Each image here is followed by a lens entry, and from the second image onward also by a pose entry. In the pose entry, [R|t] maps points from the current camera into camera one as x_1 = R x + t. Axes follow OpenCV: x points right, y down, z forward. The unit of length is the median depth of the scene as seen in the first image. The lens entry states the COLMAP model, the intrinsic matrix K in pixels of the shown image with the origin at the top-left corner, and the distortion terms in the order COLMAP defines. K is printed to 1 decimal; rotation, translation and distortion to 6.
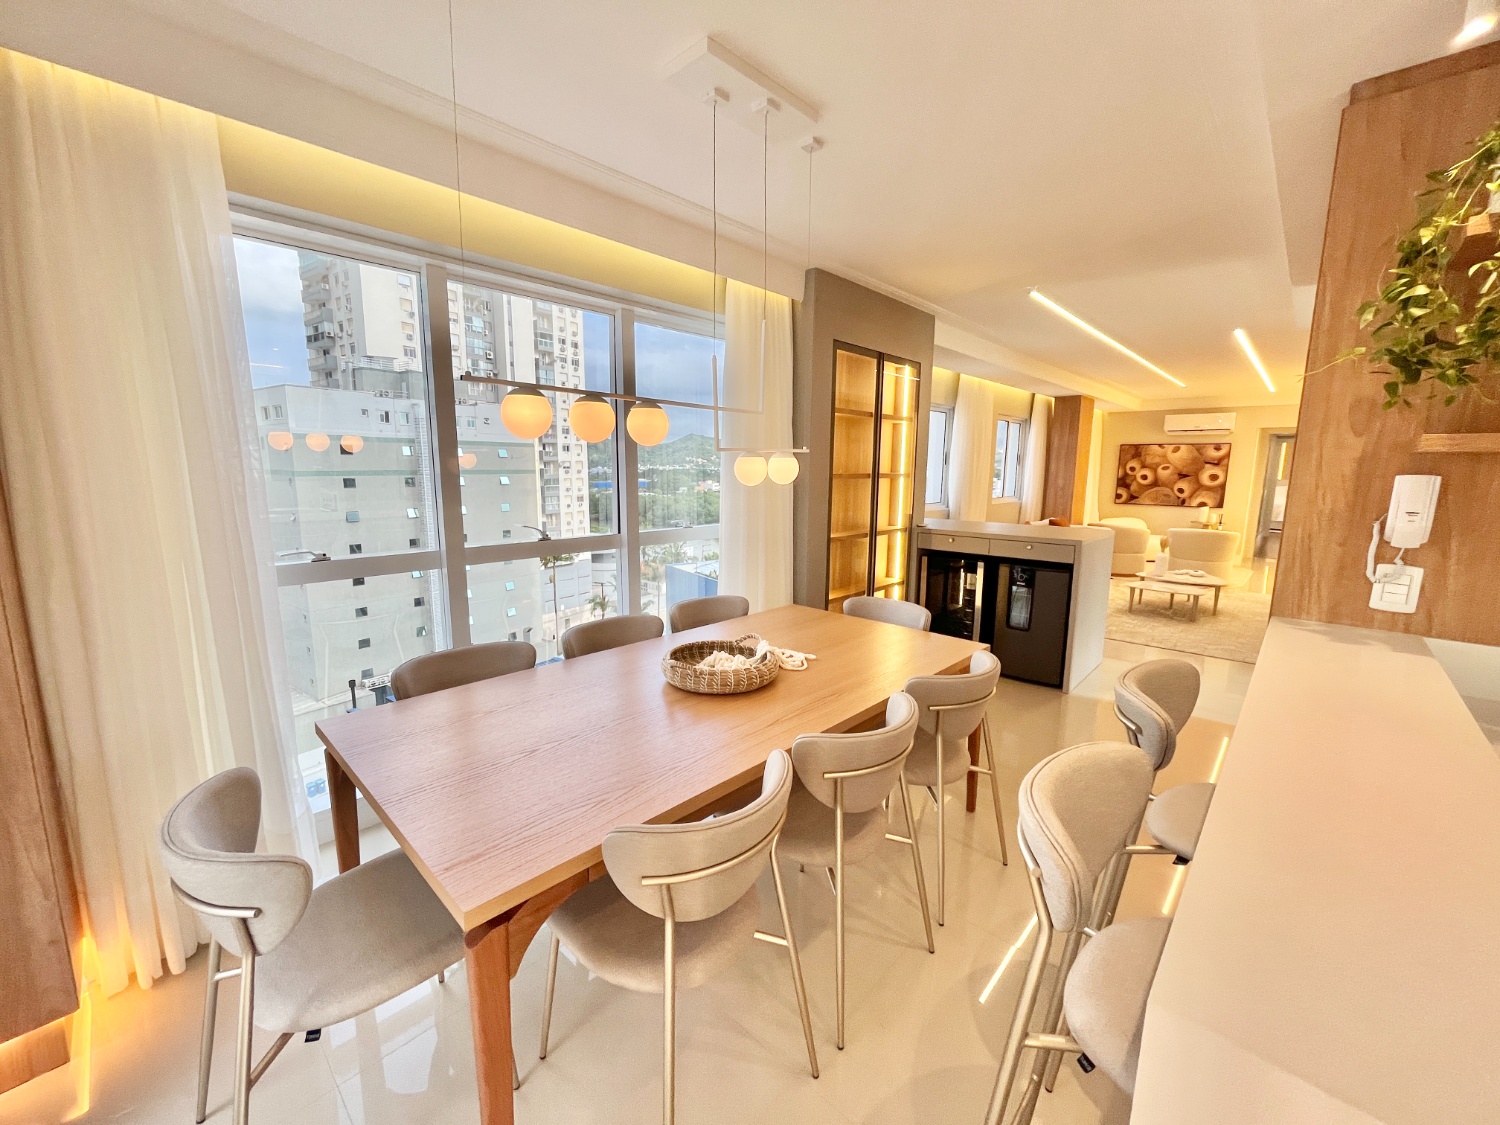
lens RADIAL K [[606.1, 0, 750.0], [0, 606.1, 562.5], [0, 0, 1]] dist [-0.001143, -0.000156]
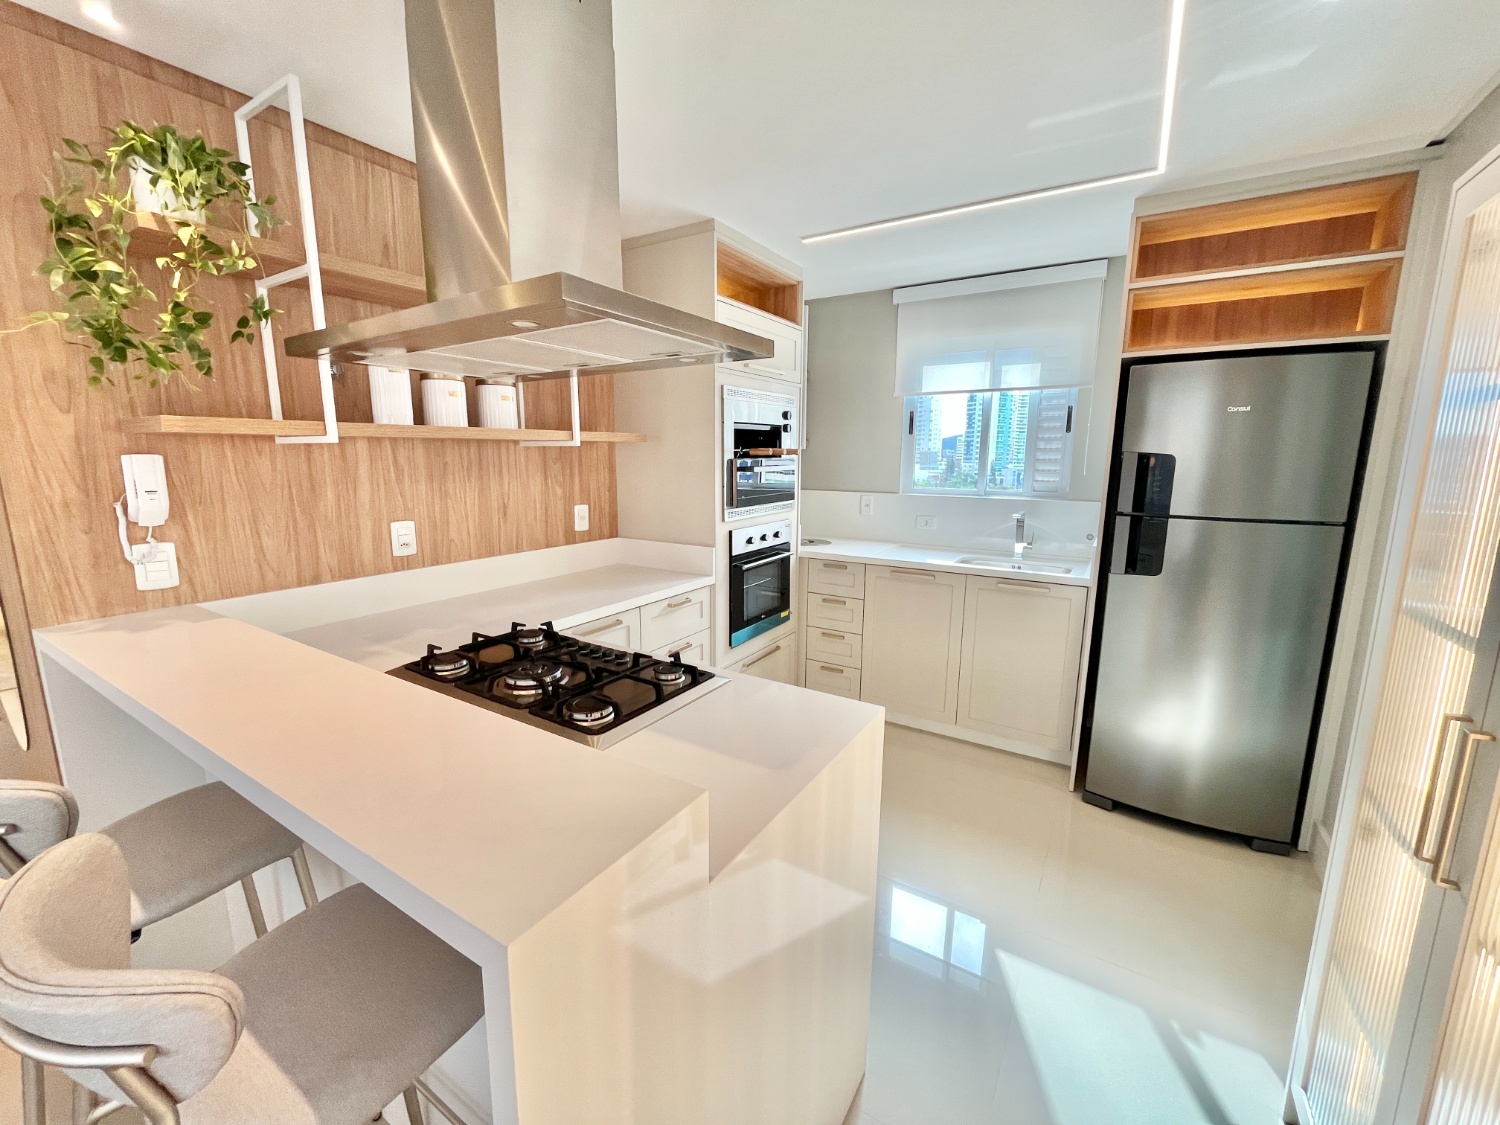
lens RADIAL K [[606.1, 0, 750.0], [0, 606.1, 562.5], [0, 0, 1]] dist [-0.001143, -0.000156]
pose [[-0.193979, -0.185426, 0.963322, -0.111068], [0.152785, 0.964281, 0.216376, -0.032182], [-0.969035, 0.189153, -0.158720, 0.199274]]
